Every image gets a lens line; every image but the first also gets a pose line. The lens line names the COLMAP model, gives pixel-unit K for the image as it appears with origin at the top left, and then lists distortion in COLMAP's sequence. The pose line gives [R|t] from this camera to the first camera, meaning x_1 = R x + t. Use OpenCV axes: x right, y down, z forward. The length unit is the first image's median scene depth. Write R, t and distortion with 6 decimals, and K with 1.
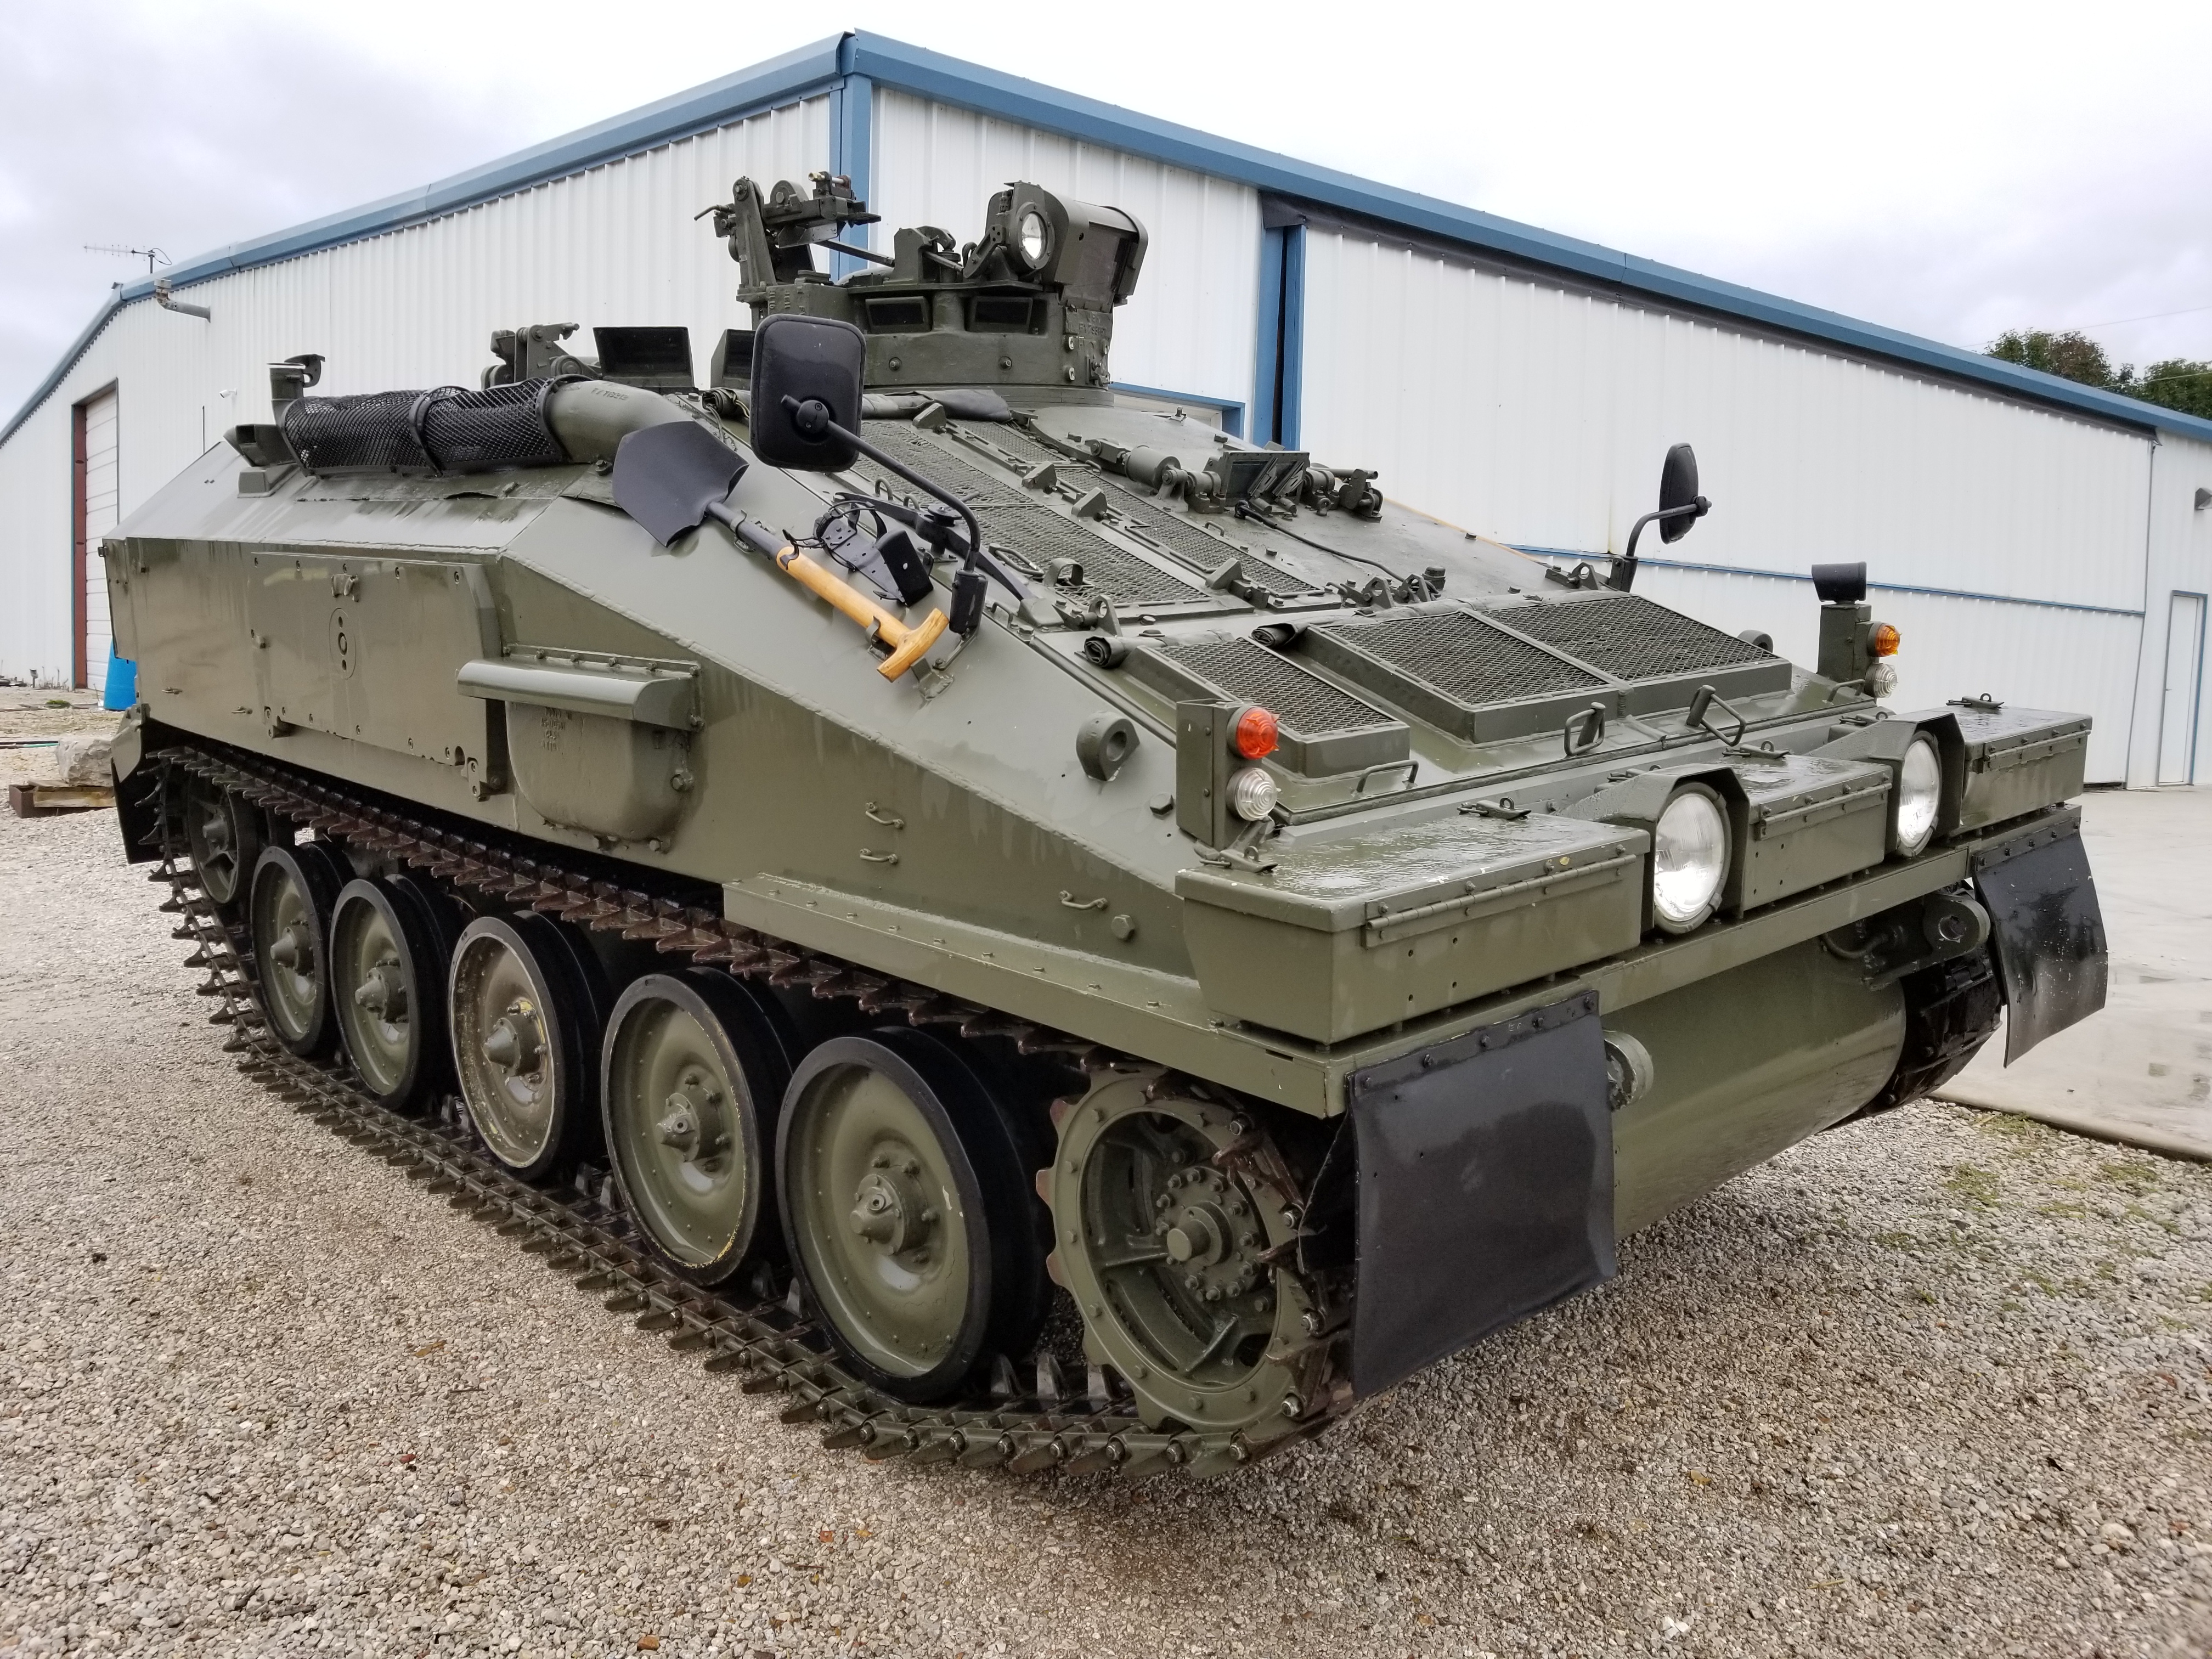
lens RADIAL K [[1684.7, 0, 1093.7], [0, 1684.7, 840.4], [0, 0, 1]] dist [0.035346, 0.000530]
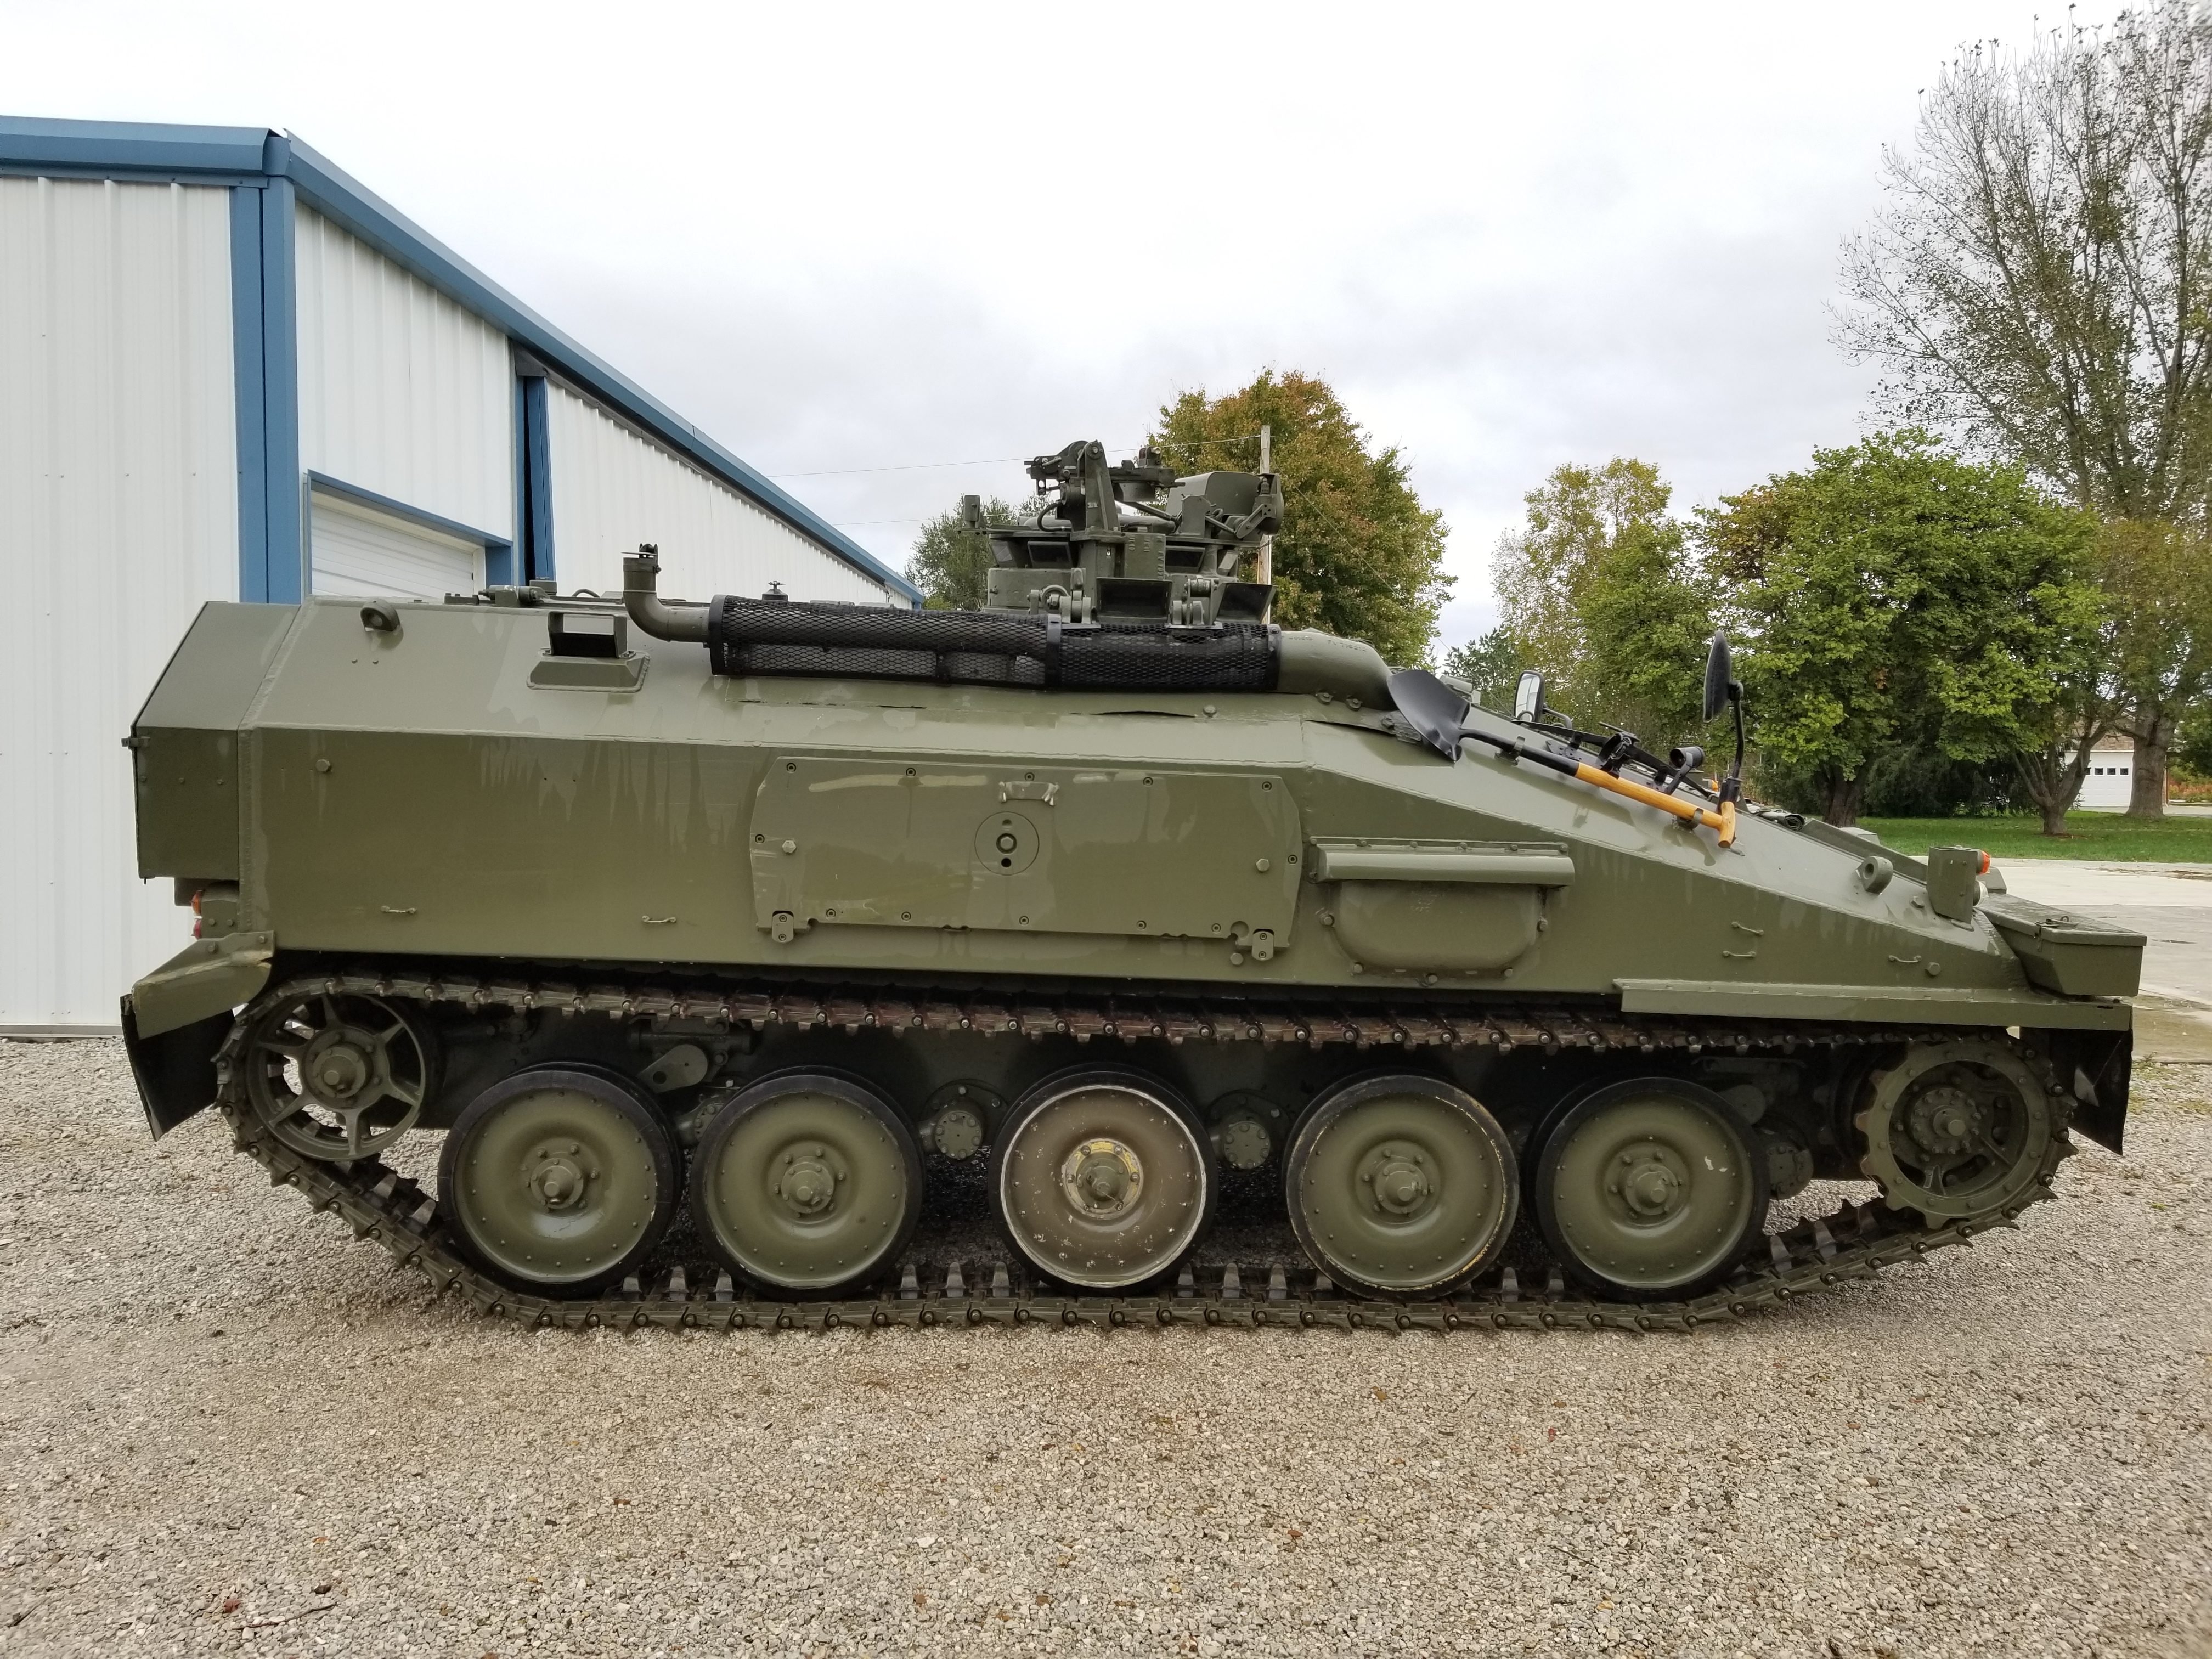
lens RADIAL K [[1684.7, 0, 1093.7], [0, 1684.7, 840.4], [0, 0, 1]] dist [0.035346, 0.000530]
pose [[0.658854, -0.061082, 0.749787, -1.223279], [0.102378, 0.994706, -0.008928, -0.103358], [-0.745272, 0.082644, 0.661619, 0.243425]]
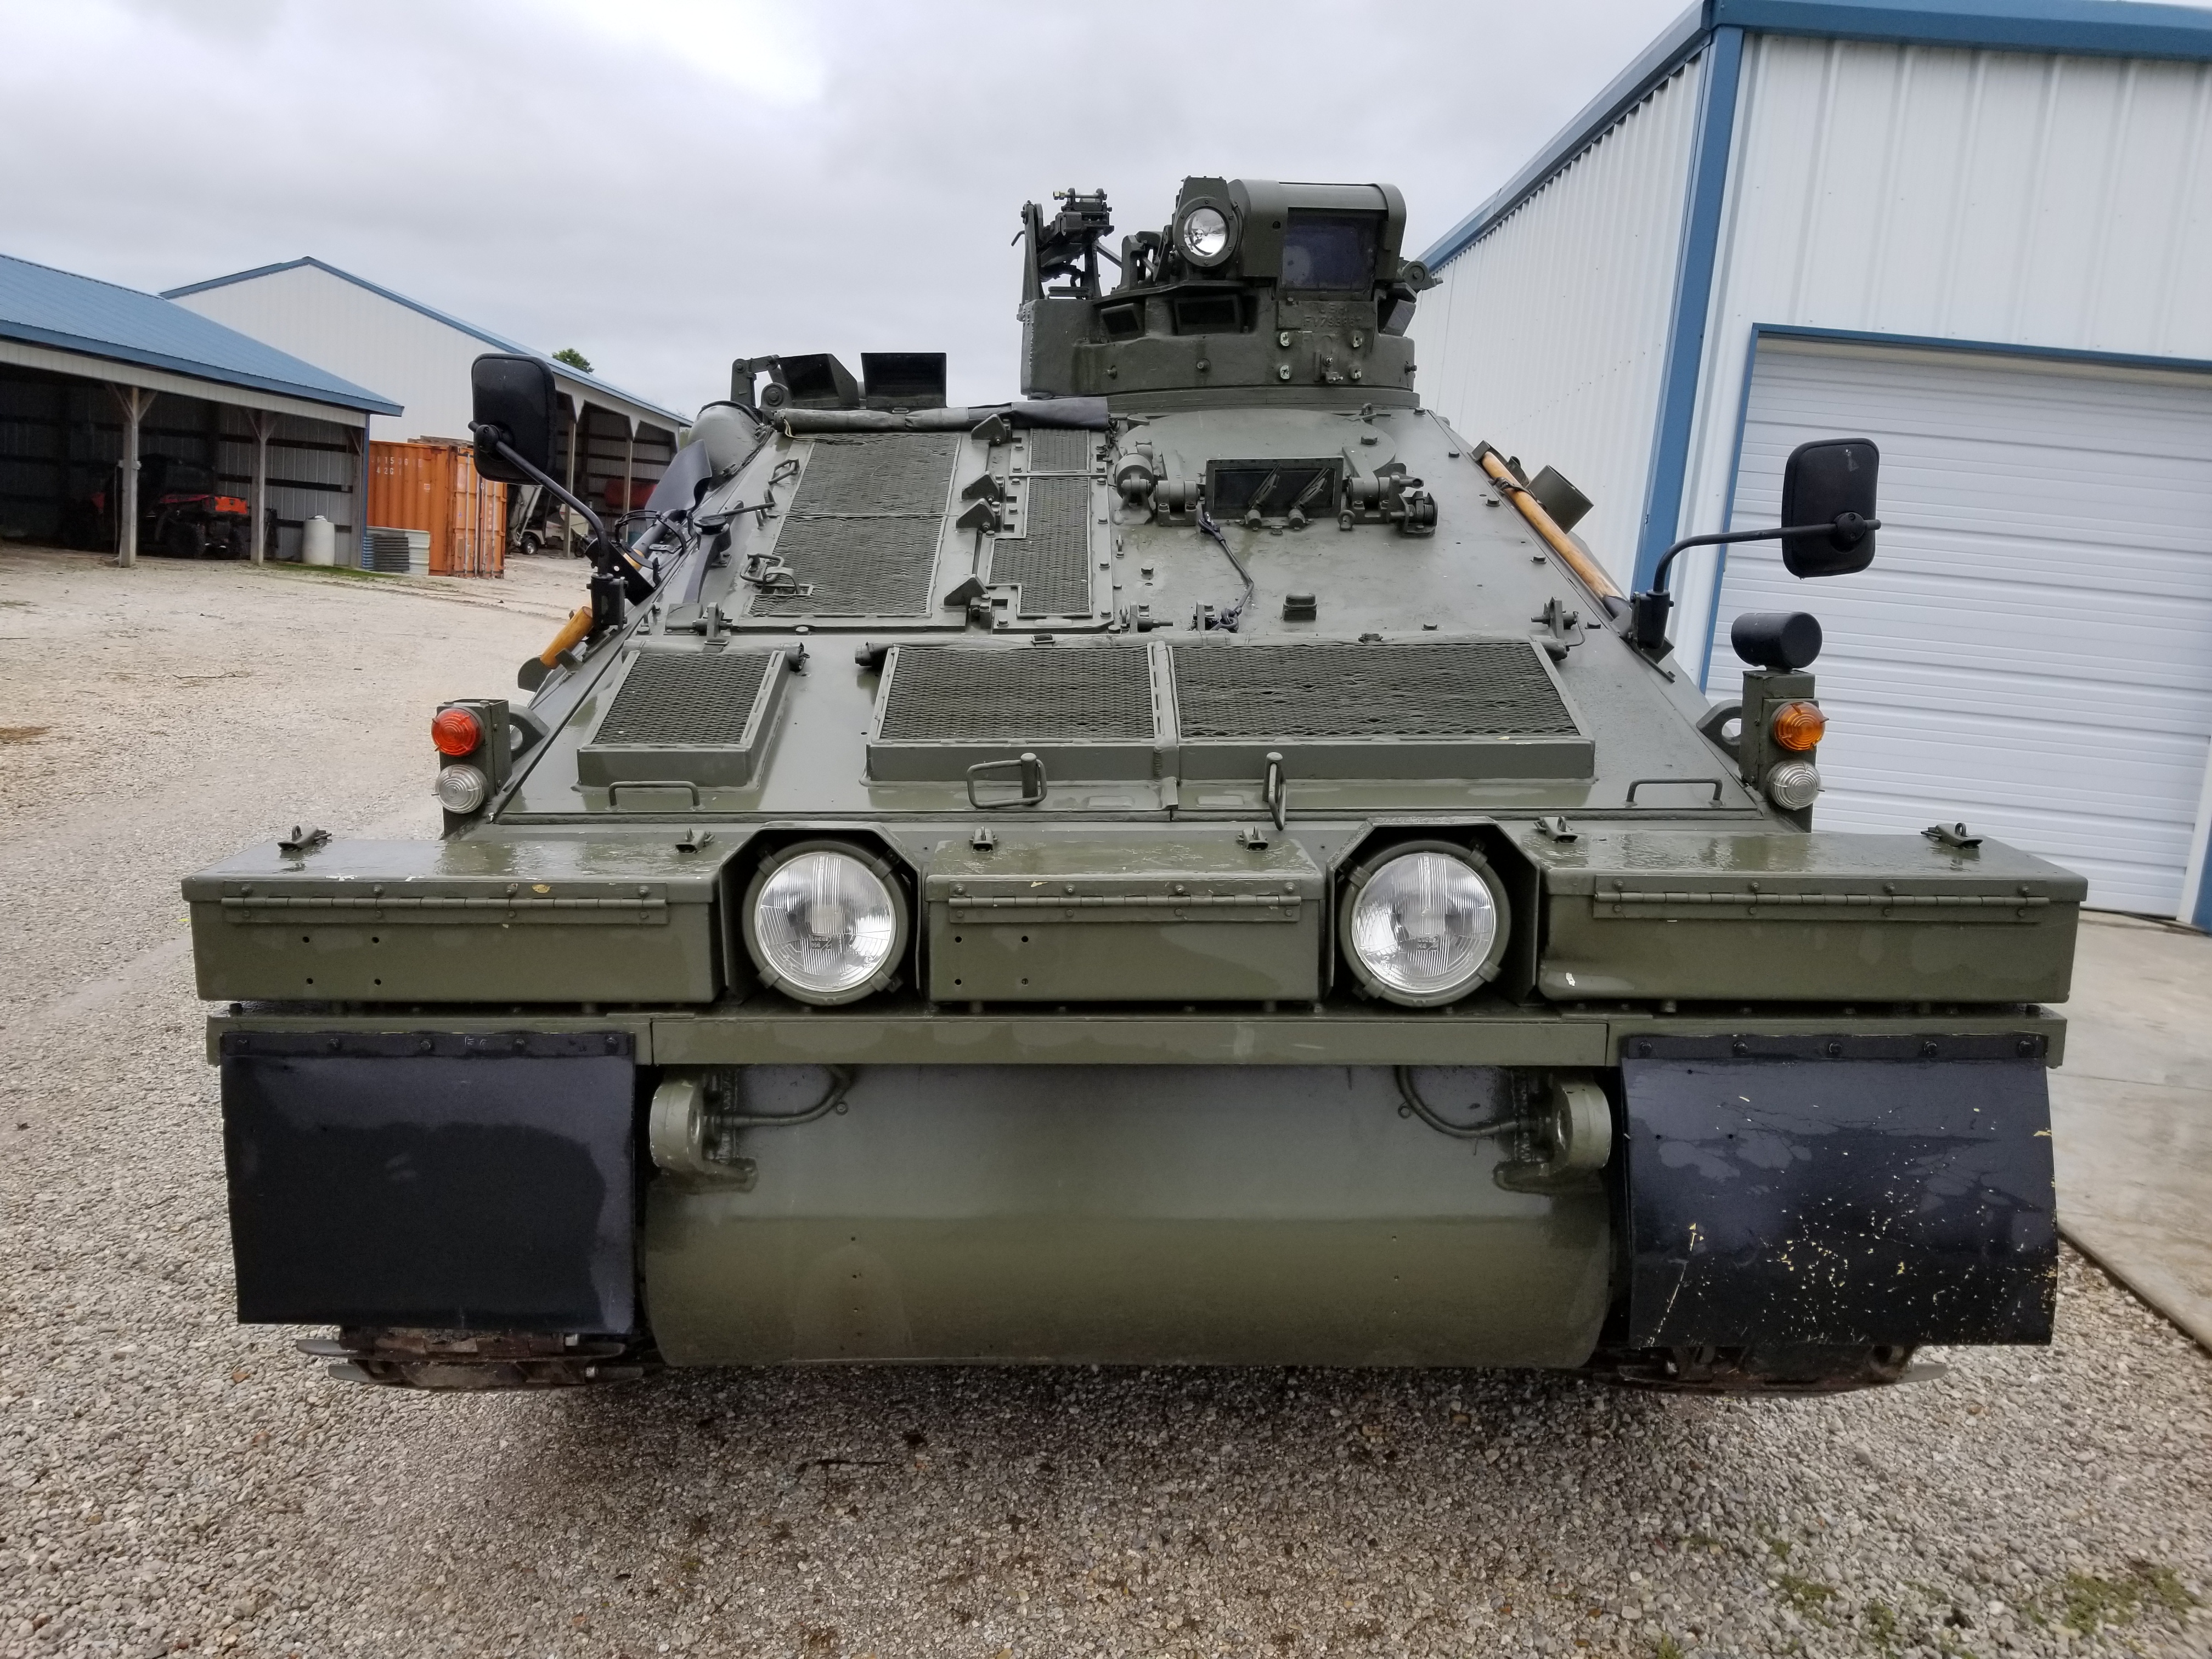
lens RADIAL K [[1674.7, 0, 1027.1], [0, 1674.7, 826.3], [0, 0, 1]] dist [0.213103, -0.389272]
pose [[0.741084, 0.136723, -0.657345, 0.607172], [-0.137691, 0.989186, 0.050512, -0.060044], [0.657142, 0.053077, 0.751895, 0.228609]]
